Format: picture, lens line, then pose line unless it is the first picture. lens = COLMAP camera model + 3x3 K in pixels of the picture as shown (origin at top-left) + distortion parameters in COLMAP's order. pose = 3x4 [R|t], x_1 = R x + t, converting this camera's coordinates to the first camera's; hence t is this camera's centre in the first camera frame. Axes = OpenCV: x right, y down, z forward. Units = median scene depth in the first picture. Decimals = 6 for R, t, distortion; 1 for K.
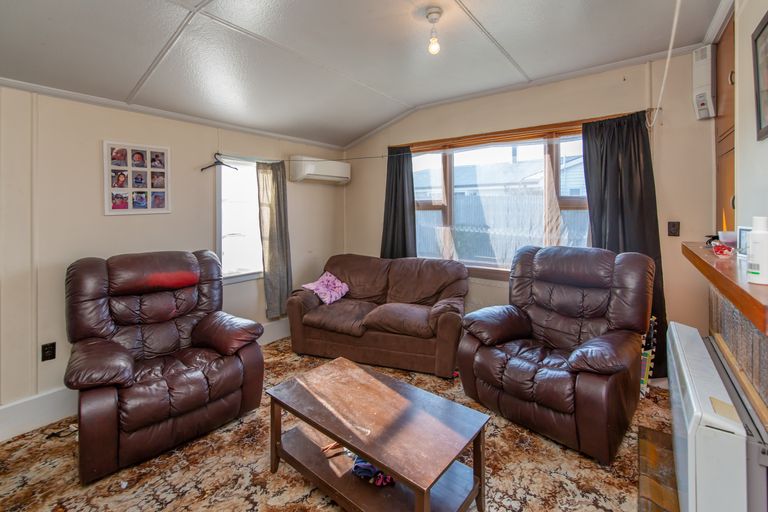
lens RADIAL K [[330.9, 0, 382.7], [0, 330.9, 245.5], [0, 0, 1]] dist [-0.016423, 0.005278]
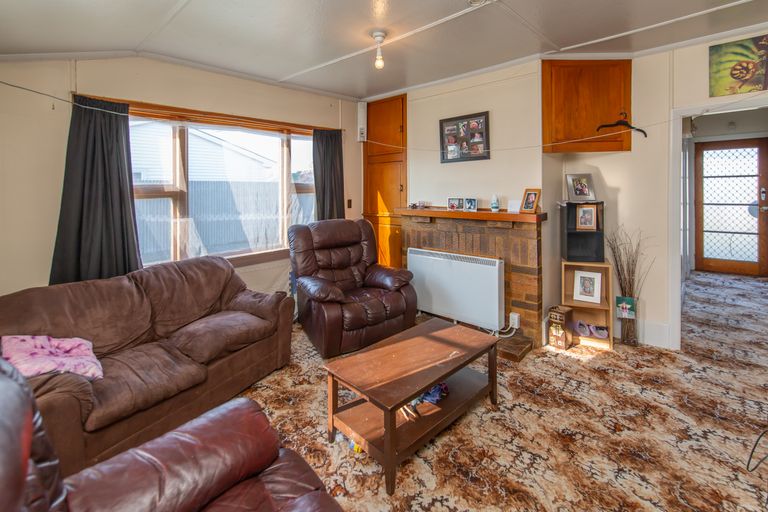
lens RADIAL K [[355.3, 0, 383.6], [0, 355.3, 230.2], [0, 0, 1]] dist [0.001250, 0.000488]
pose [[0.125922, -0.113012, 0.985582, -0.760463], [0.128297, 0.987002, 0.096783, -0.061495], [-0.983709, 0.114260, 0.138784, 0.517318]]
